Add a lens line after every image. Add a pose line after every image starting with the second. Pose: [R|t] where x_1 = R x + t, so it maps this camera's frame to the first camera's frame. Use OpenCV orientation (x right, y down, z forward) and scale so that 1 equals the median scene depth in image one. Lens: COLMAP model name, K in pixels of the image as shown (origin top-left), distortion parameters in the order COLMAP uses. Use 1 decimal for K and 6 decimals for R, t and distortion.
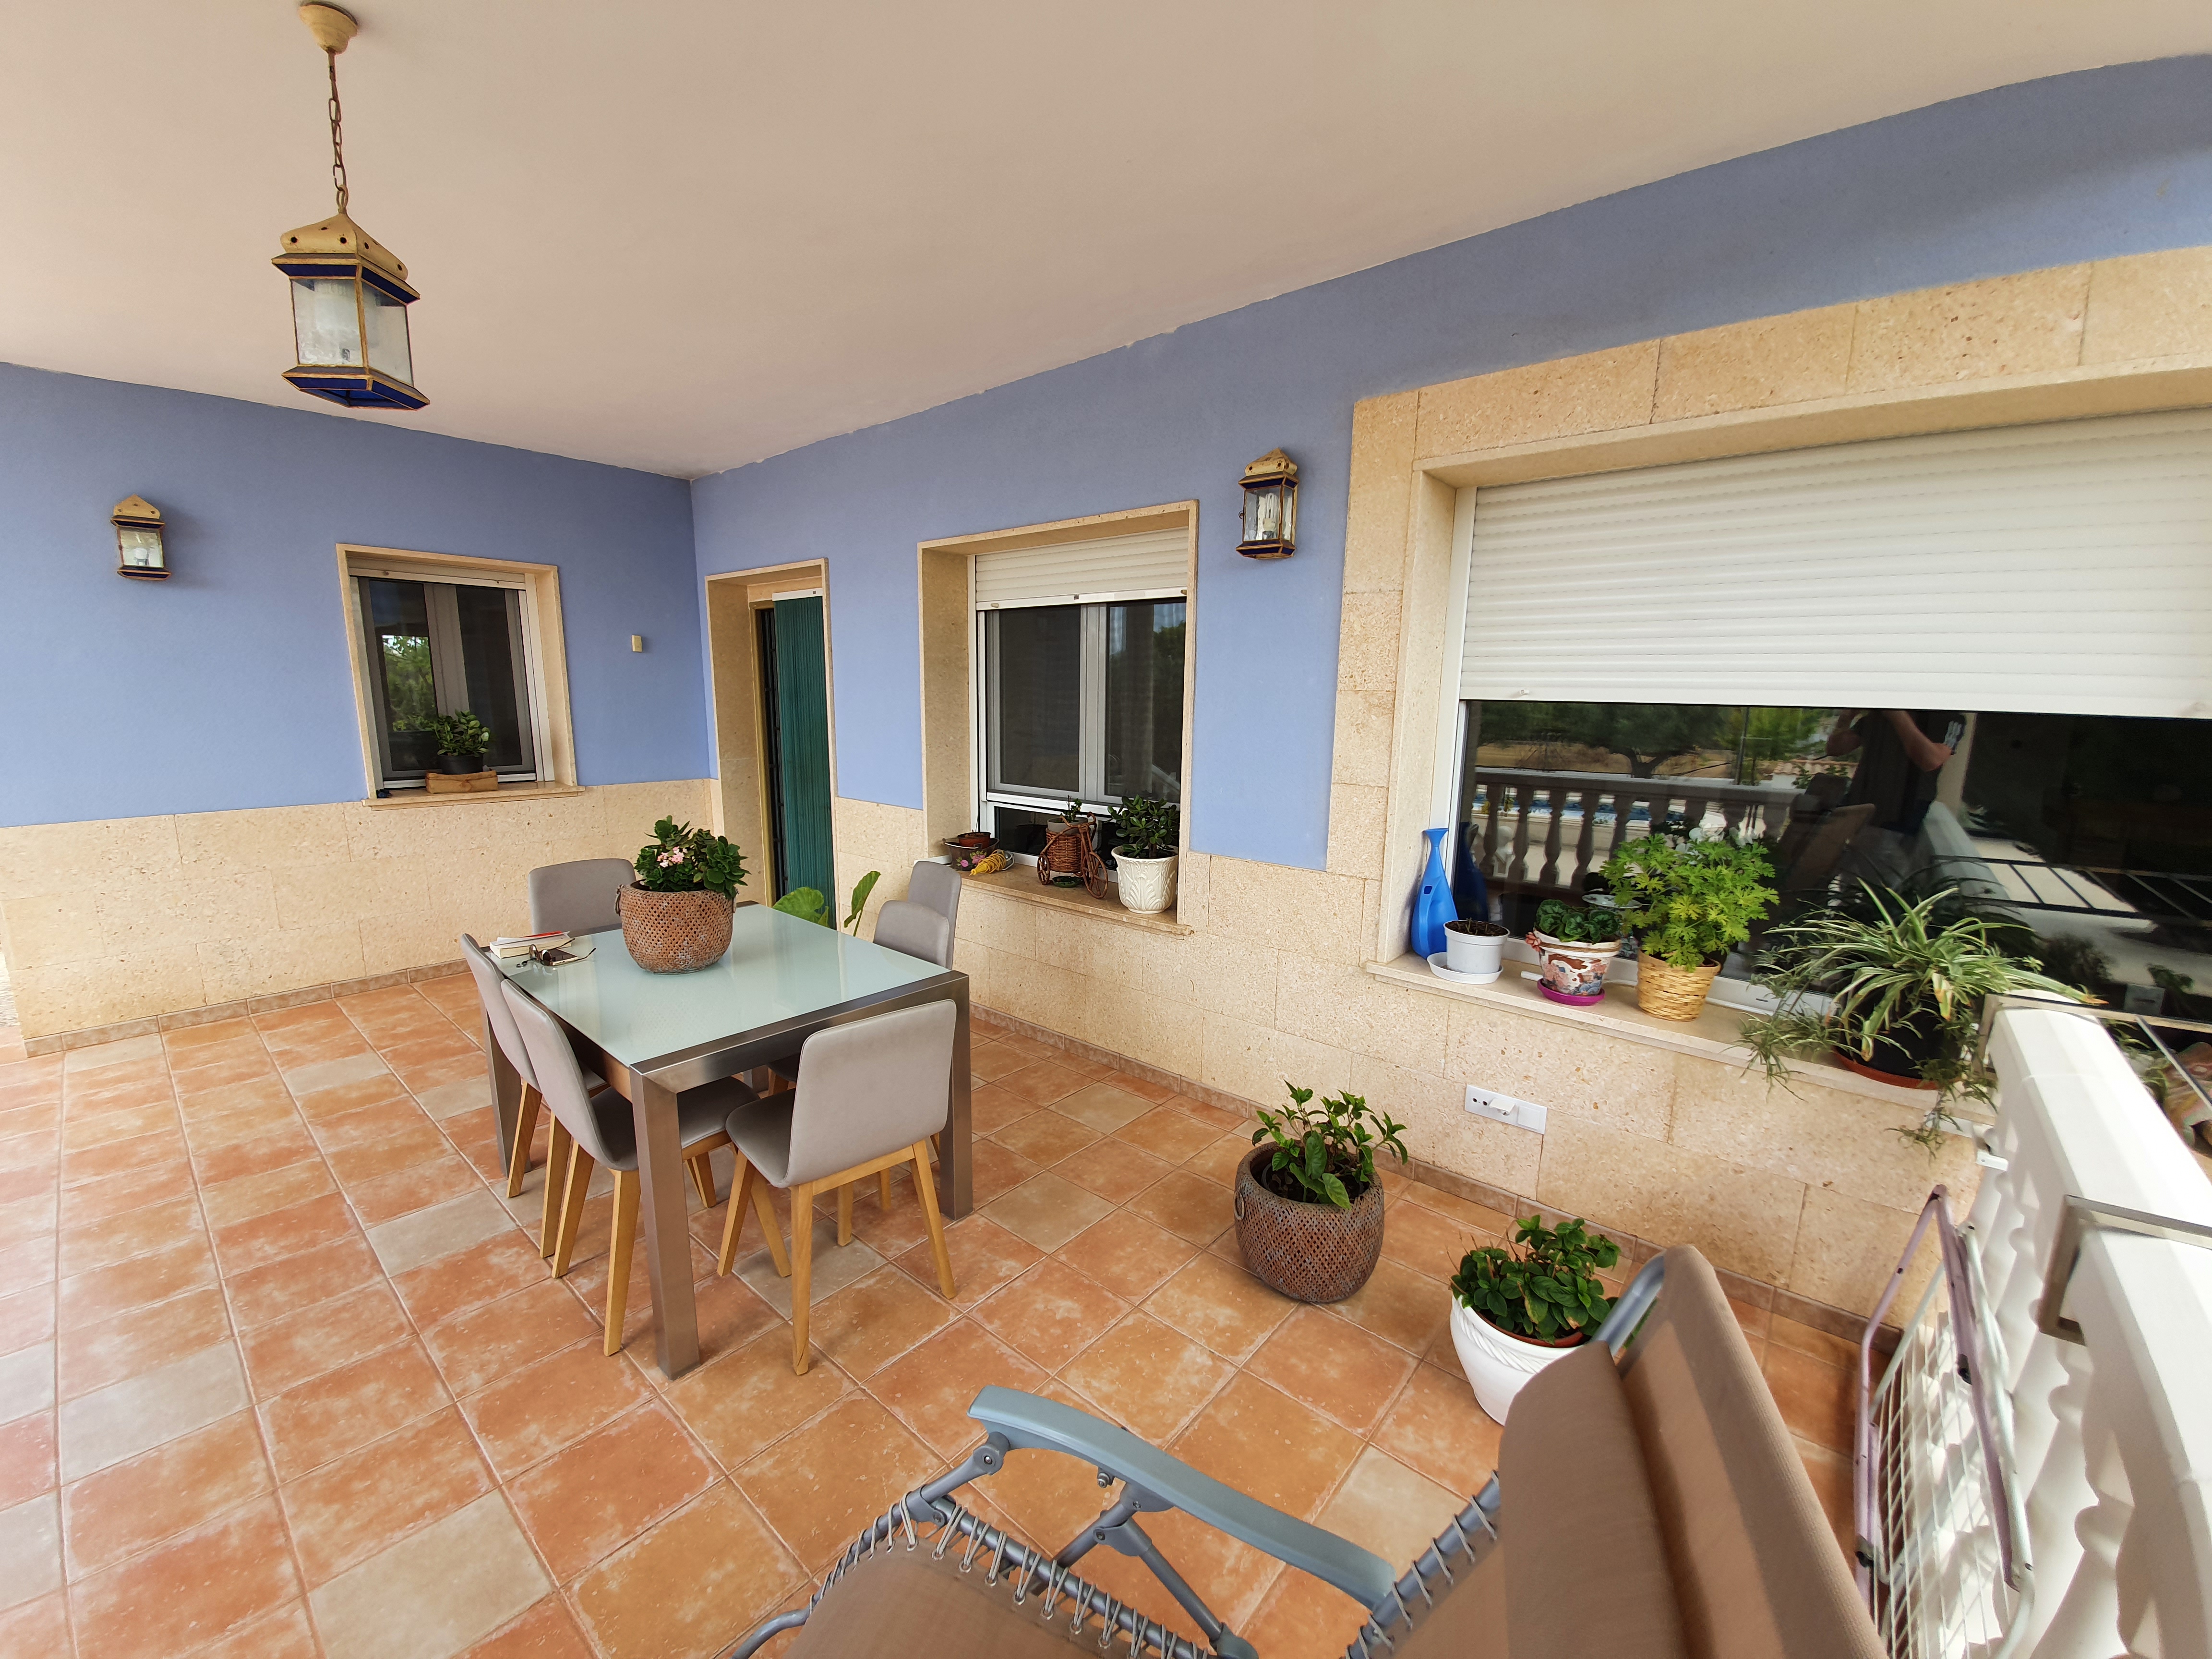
lens RADIAL K [[879.3, 0, 1097.6], [0, 879.3, 848.9], [0, 0, 1]] dist [0.010747, -0.014051]
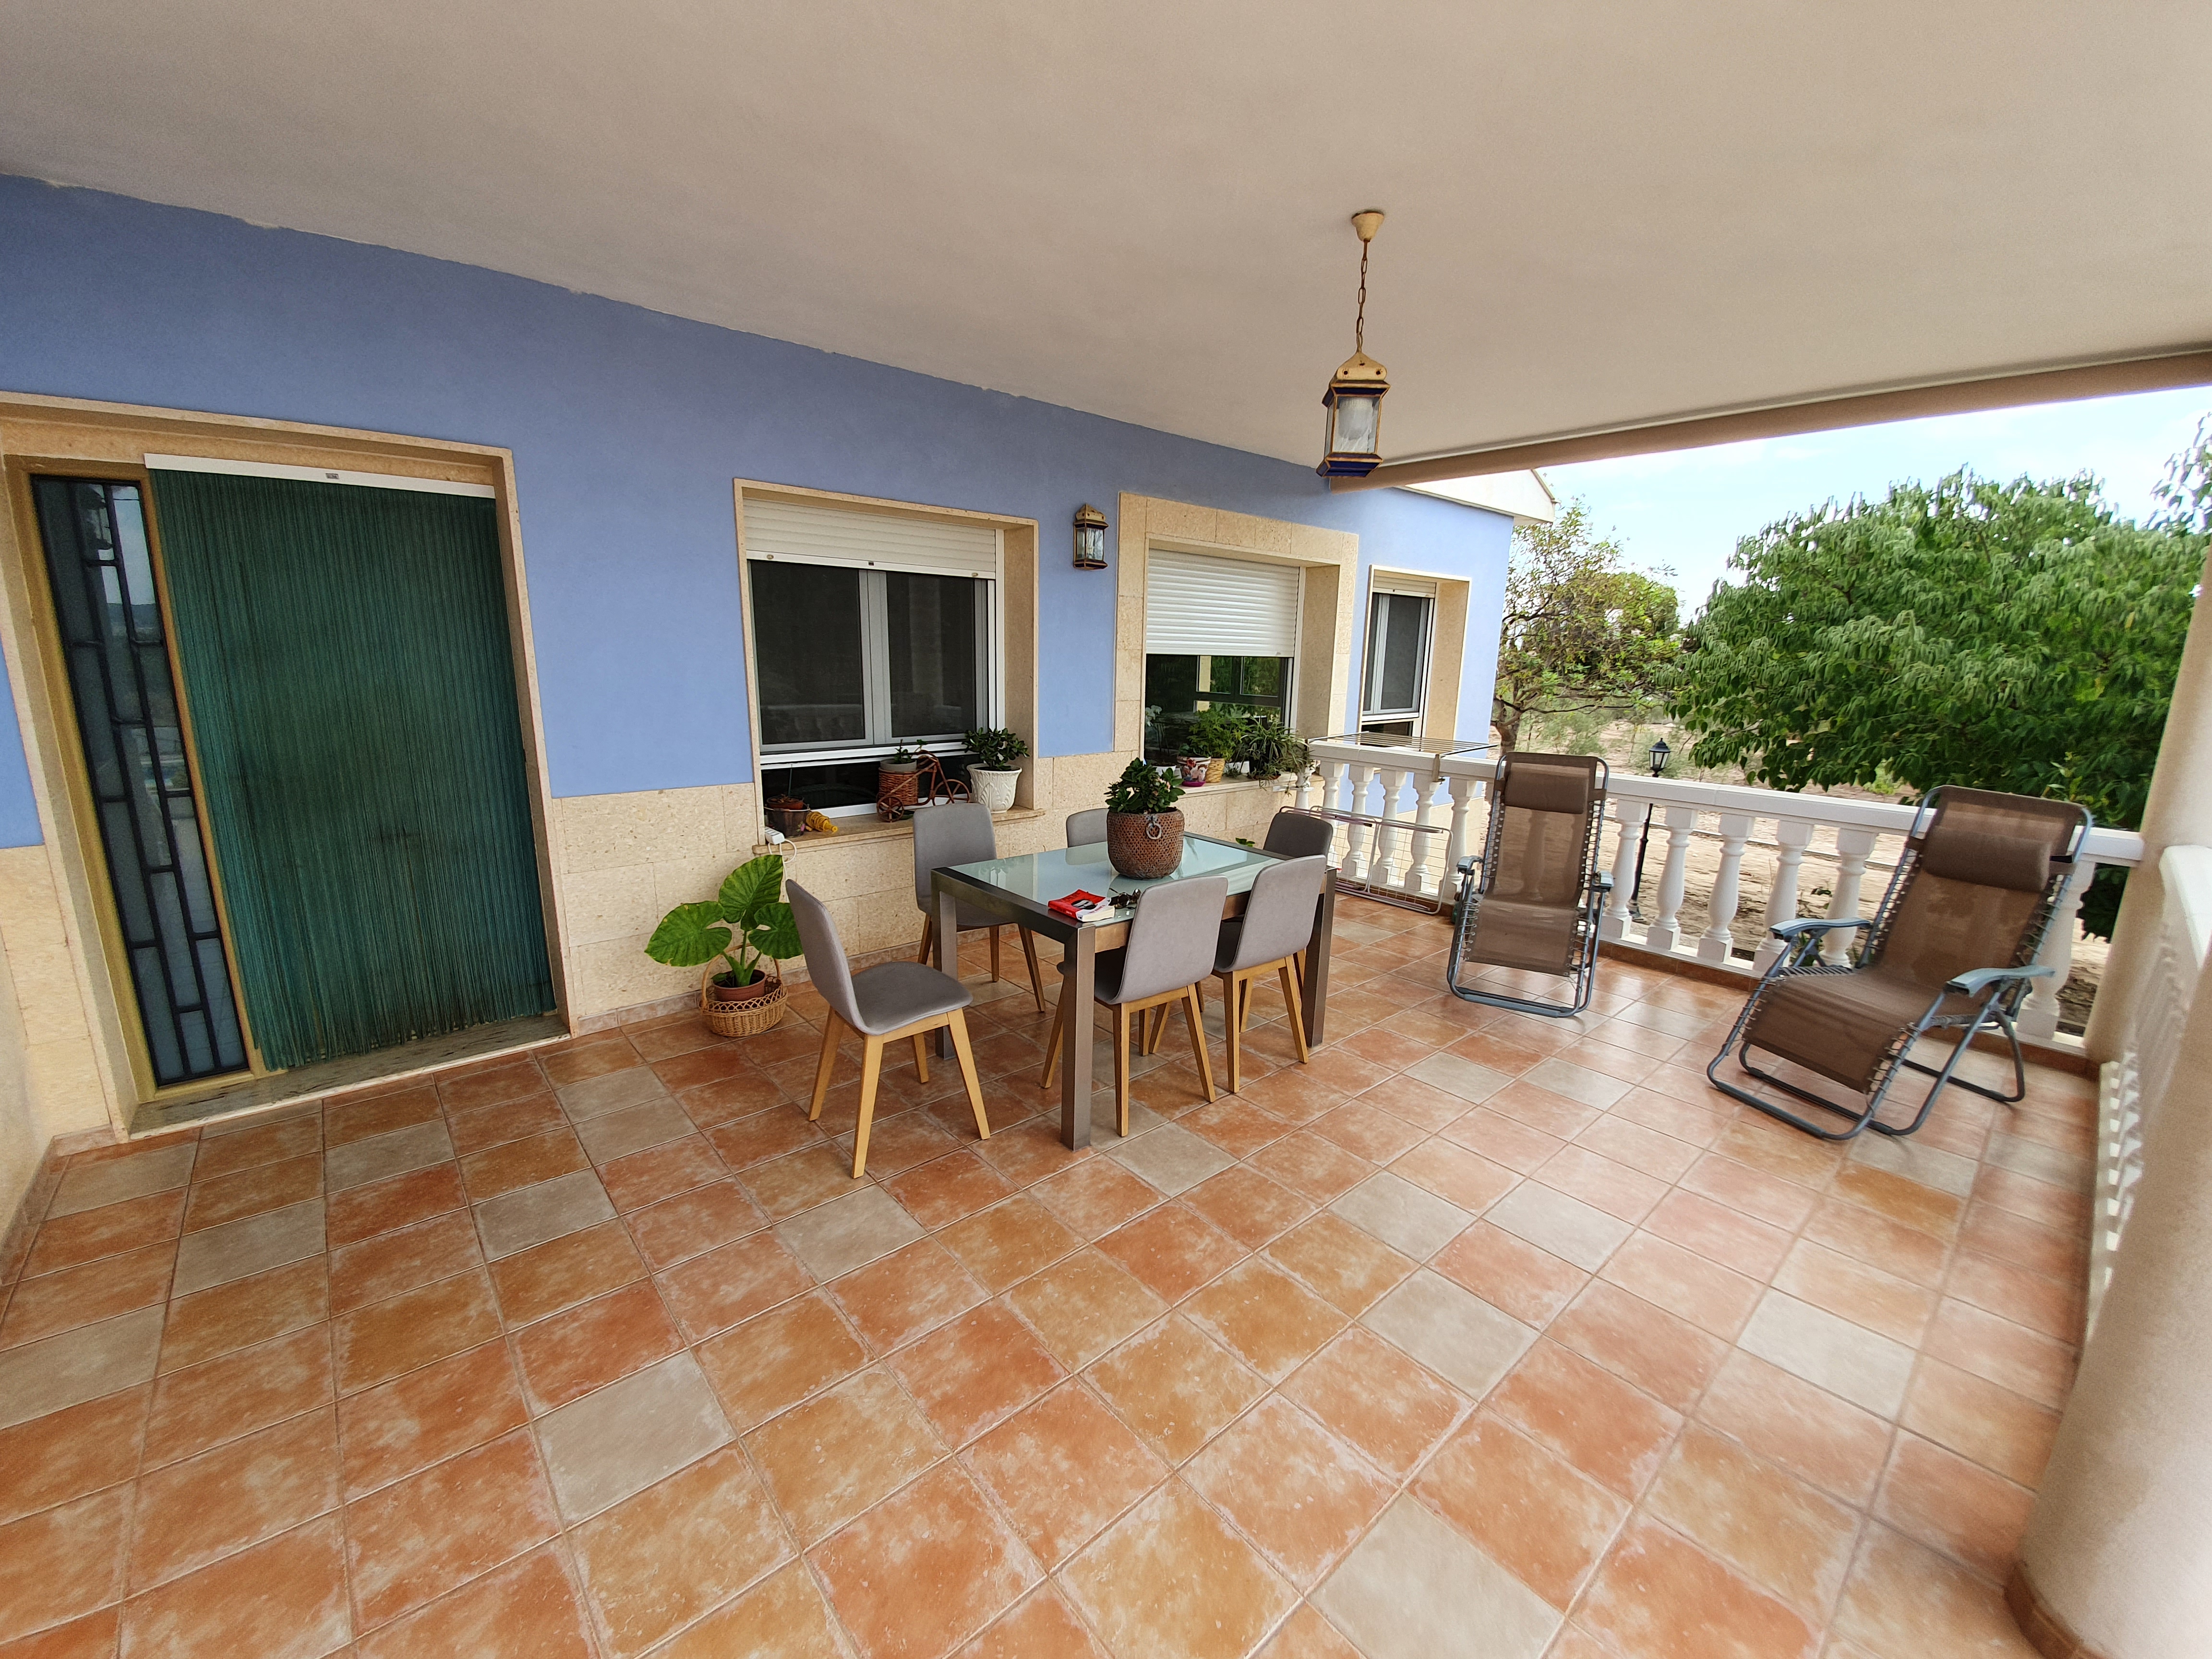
lens RADIAL K [[879.3, 0, 1097.6], [0, 879.3, 848.9], [0, 0, 1]] dist [0.010747, -0.014051]
pose [[0.134942, -0.222337, 0.965586, -1.334648], [0.168312, 0.965481, 0.198791, -0.125230], [-0.976454, 0.135695, 0.167706, 0.665390]]
